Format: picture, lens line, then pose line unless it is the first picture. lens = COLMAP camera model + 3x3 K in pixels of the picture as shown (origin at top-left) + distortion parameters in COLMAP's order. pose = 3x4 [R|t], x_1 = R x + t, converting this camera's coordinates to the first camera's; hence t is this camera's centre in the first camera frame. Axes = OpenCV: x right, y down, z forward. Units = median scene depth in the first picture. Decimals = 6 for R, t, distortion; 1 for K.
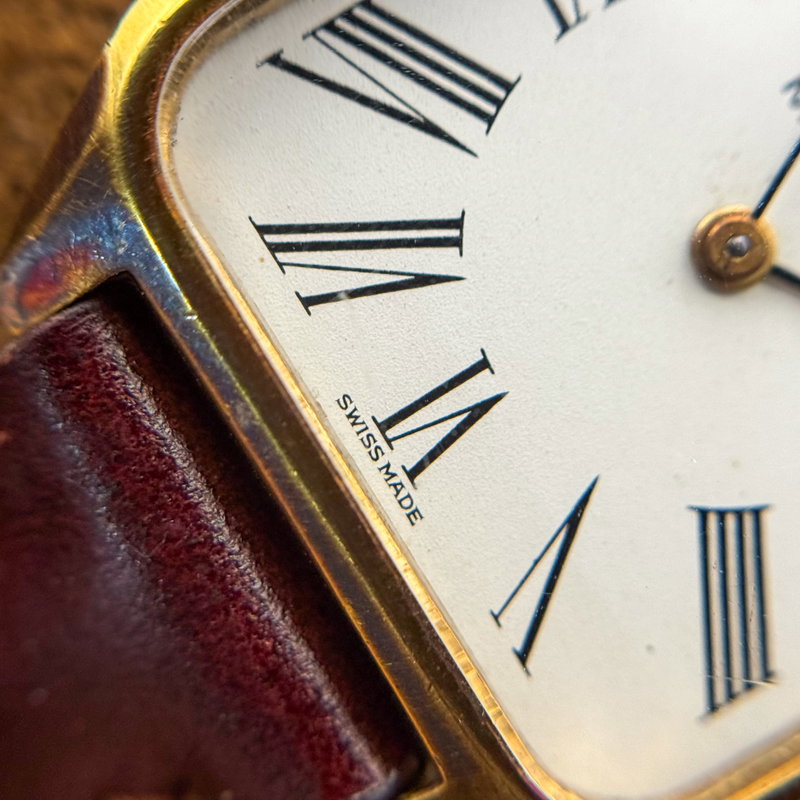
lens RADIAL K [[2157.5, 0, 419.2], [0, 2157.5, 399.6], [0, 0, 1]] dist [0.567148, -0.121269]
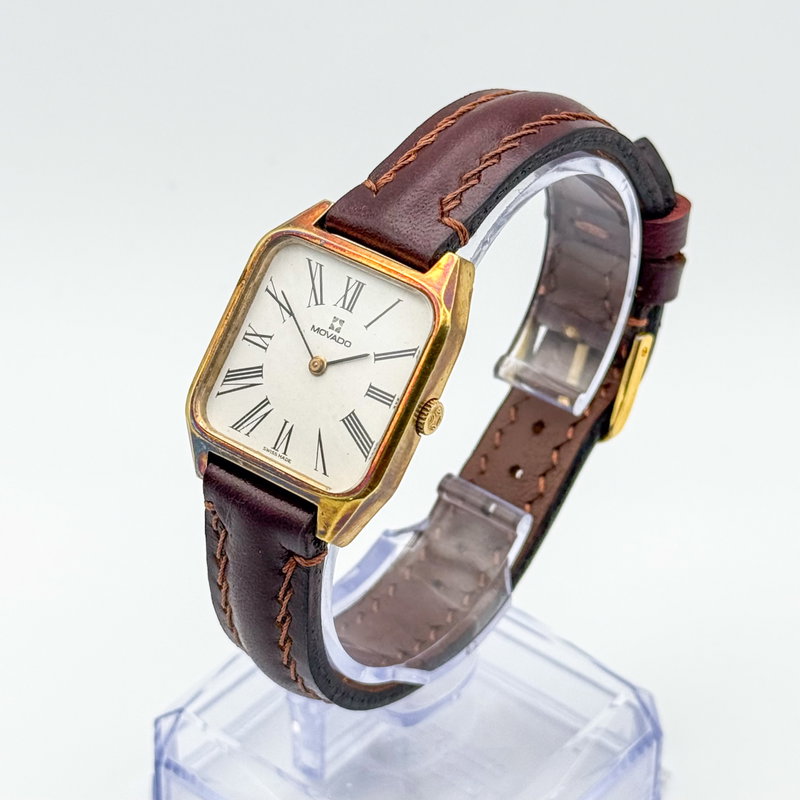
lens RADIAL K [[2204.9, 0, 400.0], [0, 2204.9, 400.0], [0, 0, 1]] dist [0.229115, -0.212690]
pose [[0.744815, -0.590977, -0.309833, 1.534281], [0.449037, 0.787372, -0.422387, 1.842376], [0.493575, 0.175474, 0.851817, -2.513731]]
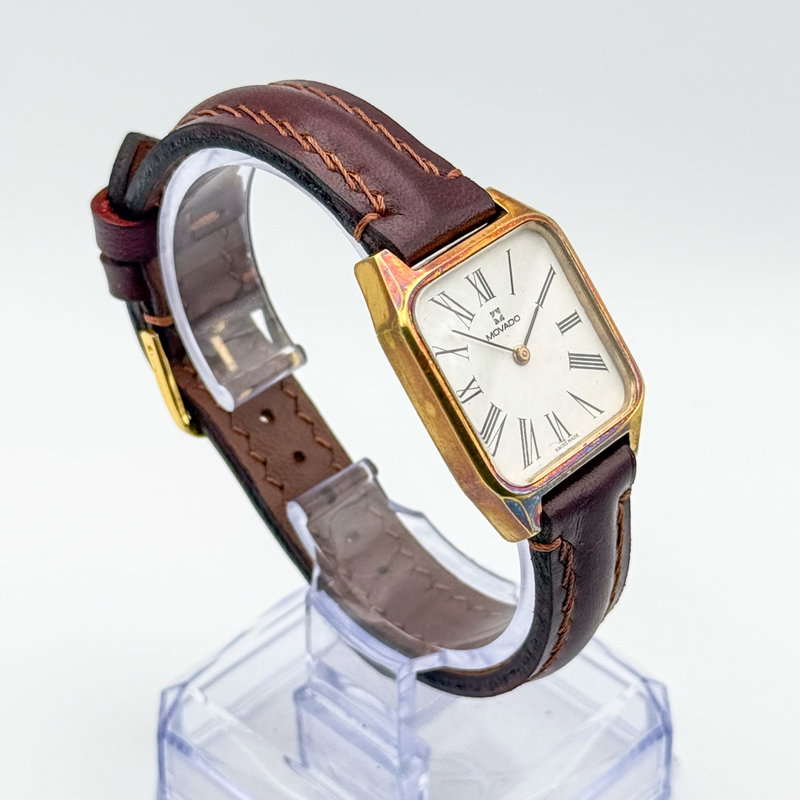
lens RADIAL K [[2204.9, 0, 400.0], [0, 2204.9, 400.0], [0, 0, 1]] dist [0.229115, -0.212690]
pose [[-0.034485, -0.983162, 0.179453, -0.679385], [0.838525, 0.069234, 0.540446, -2.506171], [-0.543771, 0.169113, 0.822018, -2.280595]]
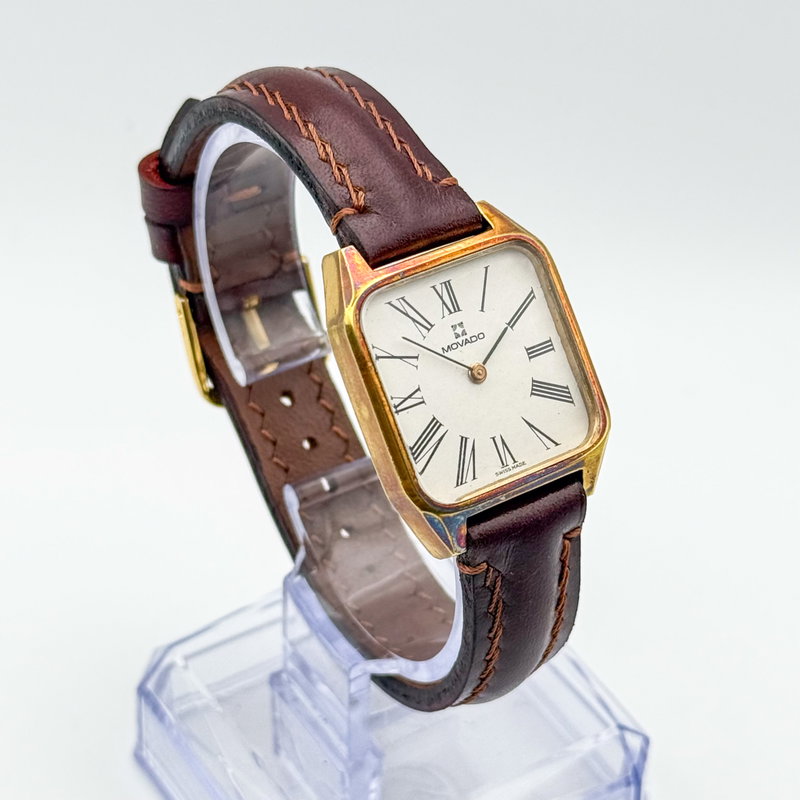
lens RADIAL K [[2204.9, 0, 400.0], [0, 2204.9, 400.0], [0, 0, 1]] dist [0.229115, -0.212690]
pose [[0.156683, -0.973327, 0.167584, -0.614837], [0.896756, 0.211302, 0.388818, -1.781966], [-0.413858, 0.089361, 0.905945, -2.647138]]
